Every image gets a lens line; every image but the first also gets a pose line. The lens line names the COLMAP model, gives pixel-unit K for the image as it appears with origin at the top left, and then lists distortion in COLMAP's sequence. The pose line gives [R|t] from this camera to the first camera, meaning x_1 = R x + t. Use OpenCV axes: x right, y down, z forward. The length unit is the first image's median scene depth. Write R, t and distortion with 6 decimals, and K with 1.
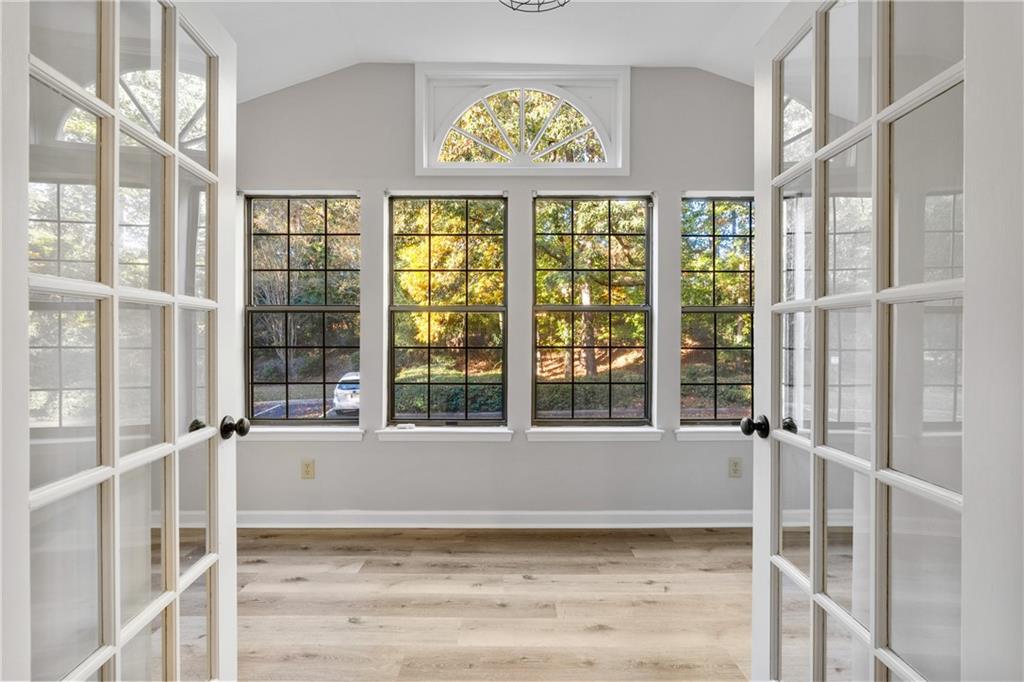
lens RADIAL K [[462.3, 0, 511.4], [0, 462.3, 334.2], [0, 0, 1]] dist [-0.009315, 0.001407]
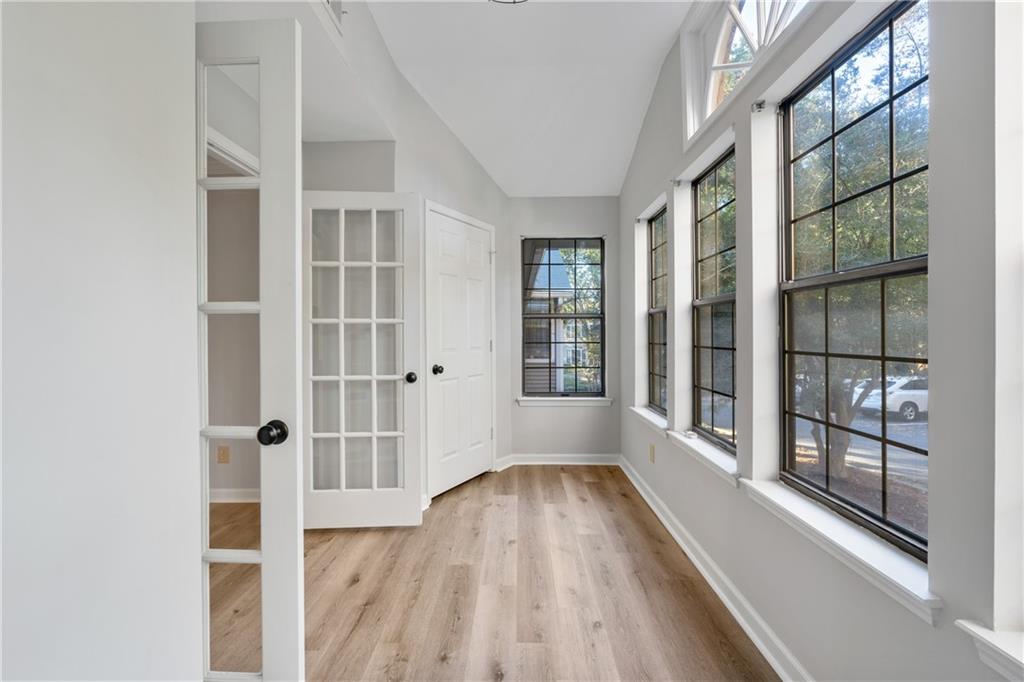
lens RADIAL K [[462.3, 0, 511.4], [0, 462.3, 334.2], [0, 0, 1]] dist [-0.009315, 0.001407]
pose [[-0.020265, 0.003066, -0.999790, 0.865233], [0.008702, 0.999958, 0.002890, -0.003366], [0.999757, -0.008642, -0.020291, 0.859976]]
